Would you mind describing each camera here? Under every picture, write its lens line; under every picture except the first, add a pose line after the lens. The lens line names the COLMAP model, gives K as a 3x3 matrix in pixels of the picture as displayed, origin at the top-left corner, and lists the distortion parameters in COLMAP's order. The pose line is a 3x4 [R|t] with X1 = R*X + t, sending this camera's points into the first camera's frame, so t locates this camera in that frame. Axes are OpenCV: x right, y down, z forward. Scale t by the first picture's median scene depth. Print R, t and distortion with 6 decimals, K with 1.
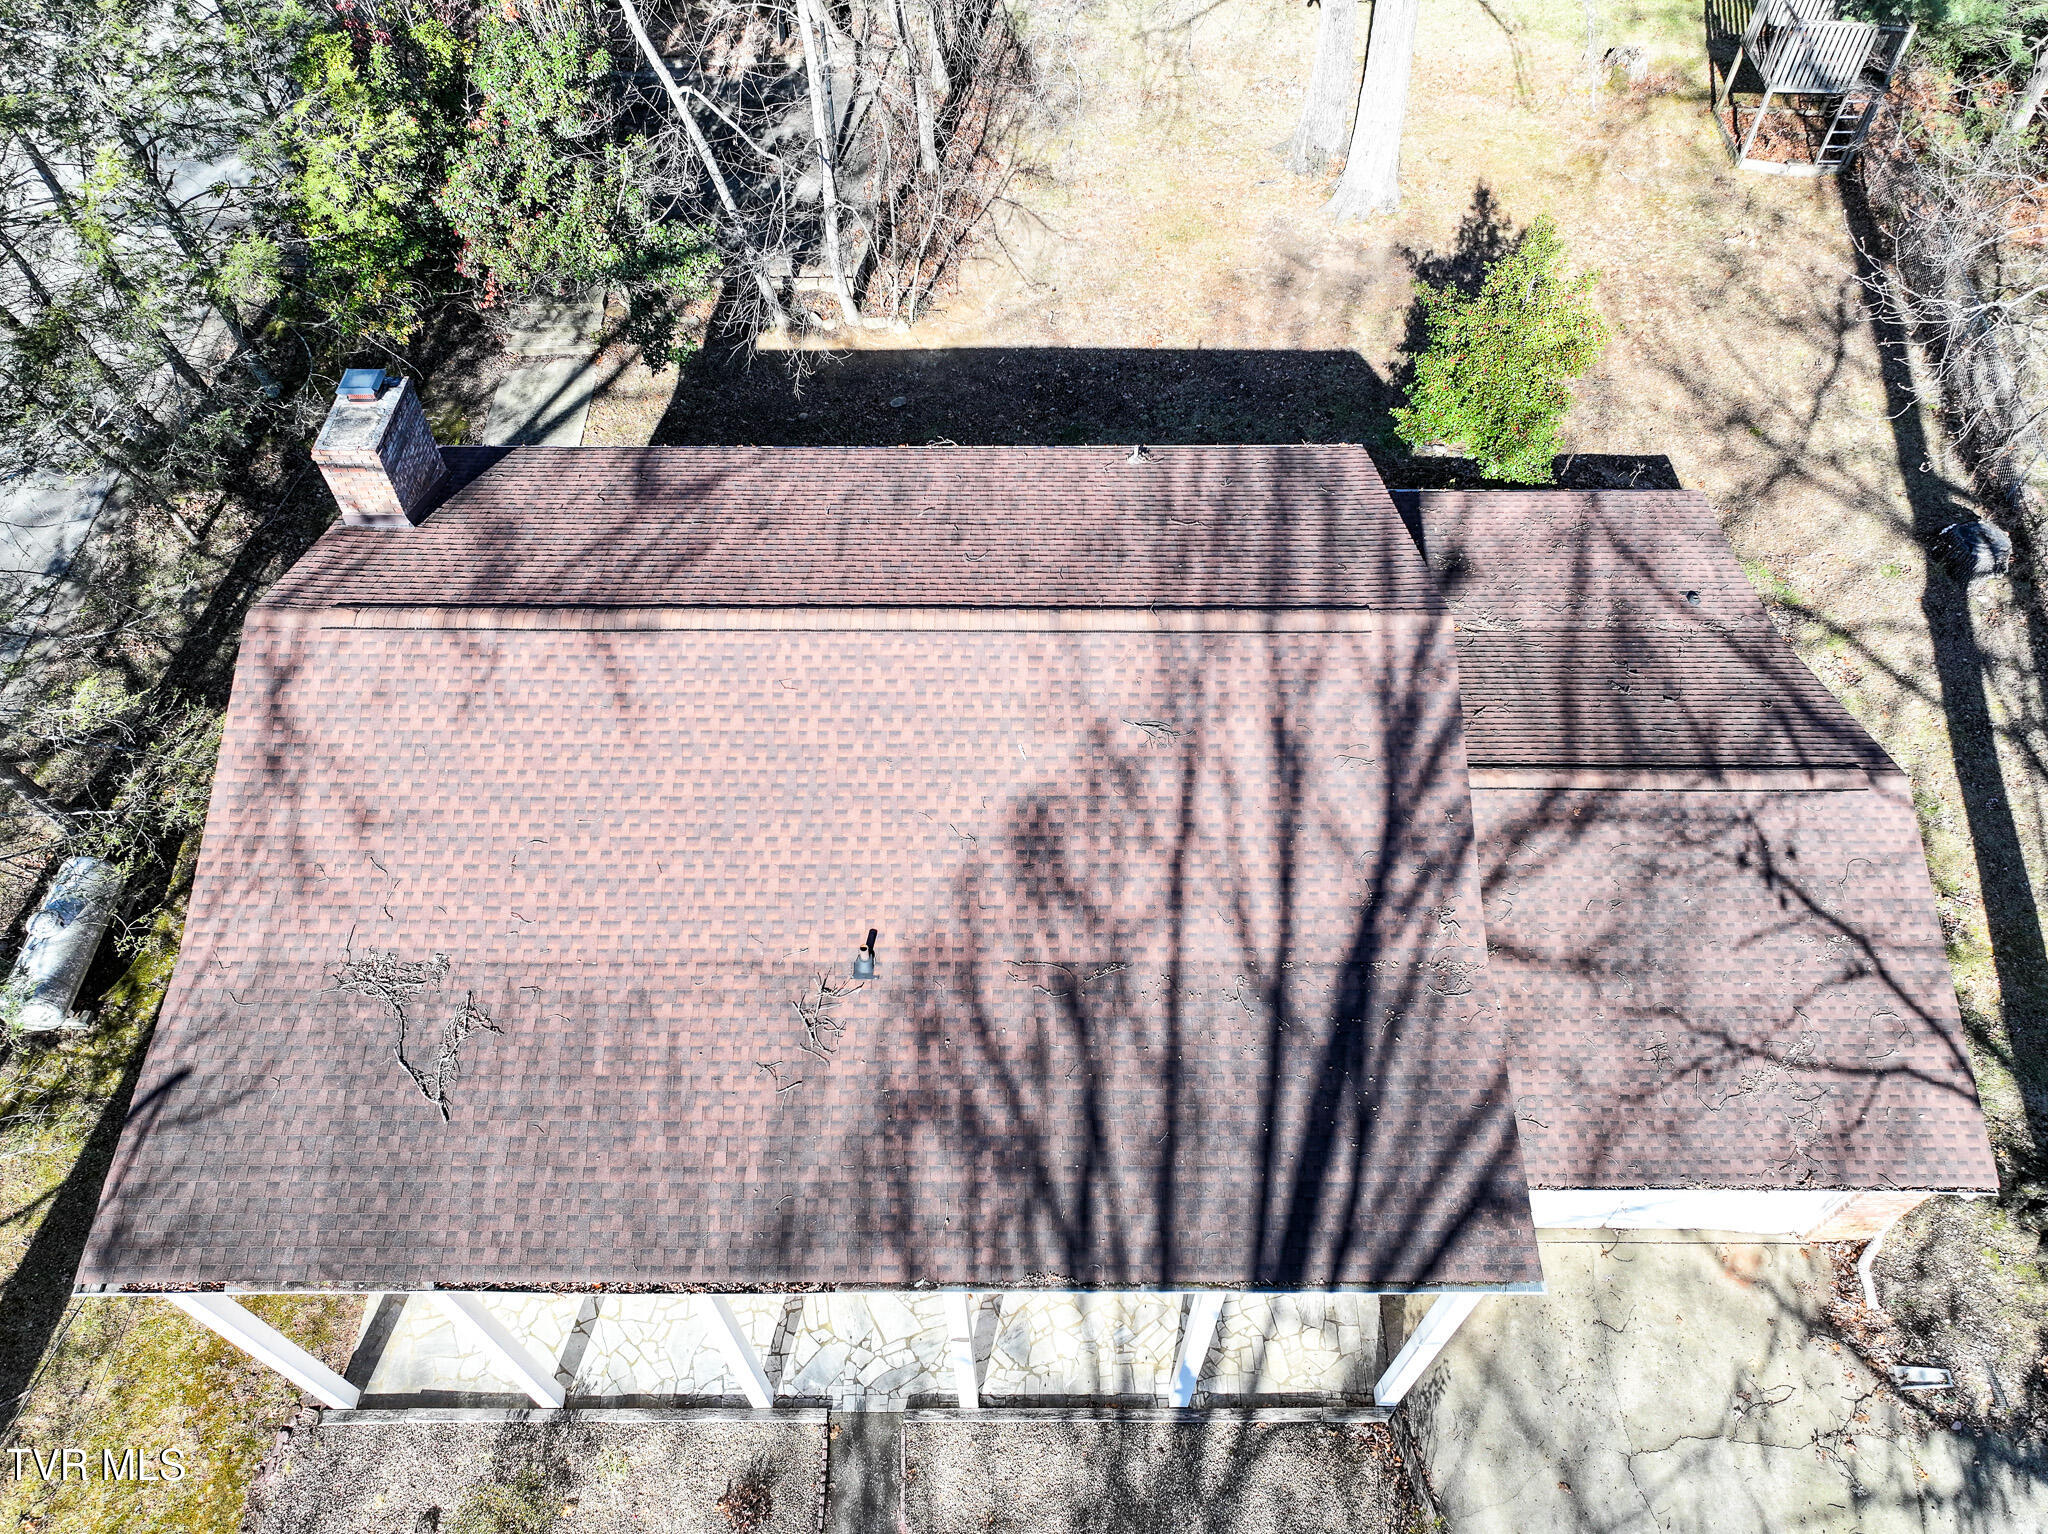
lens RADIAL K [[1439.3, 0, 1034.7], [0, 1439.3, 764.1], [0, 0, 1]] dist [-0.003960, 0.022196]
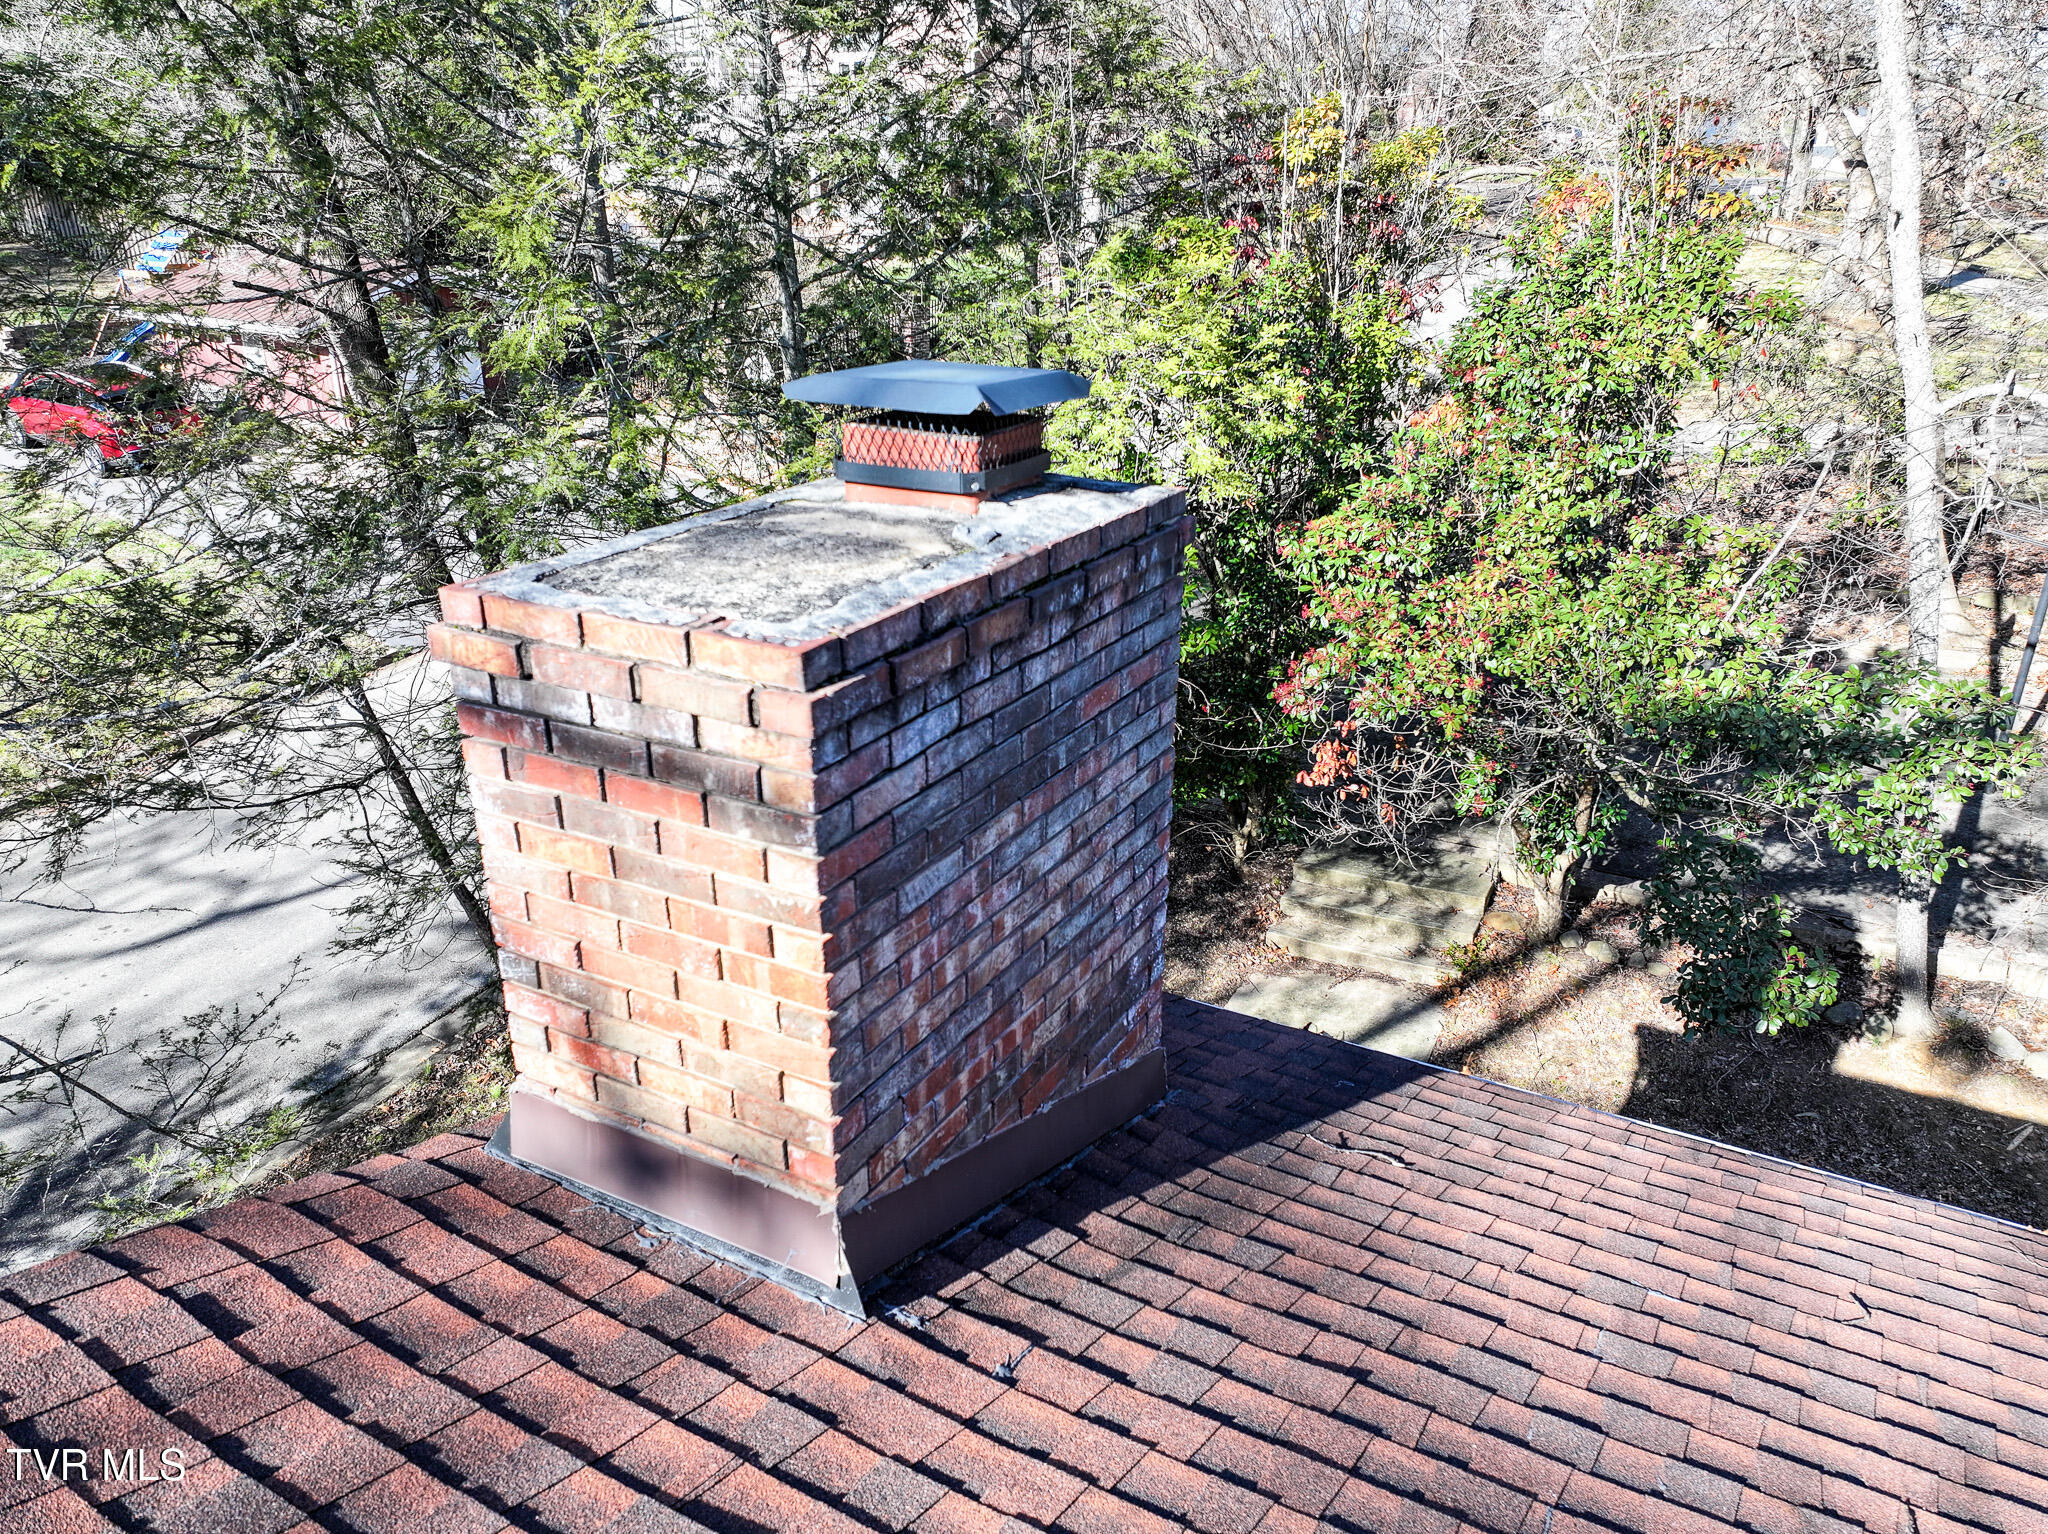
lens RADIAL K [[1439.3, 0, 1034.7], [0, 1439.3, 764.1], [0, 0, 1]] dist [-0.003960, 0.022196]
pose [[0.881893, 0.175249, -0.437668, -0.232013], [-0.372360, 0.828309, -0.418631, -0.099652], [0.289159, 0.532158, 0.795736, 0.550620]]
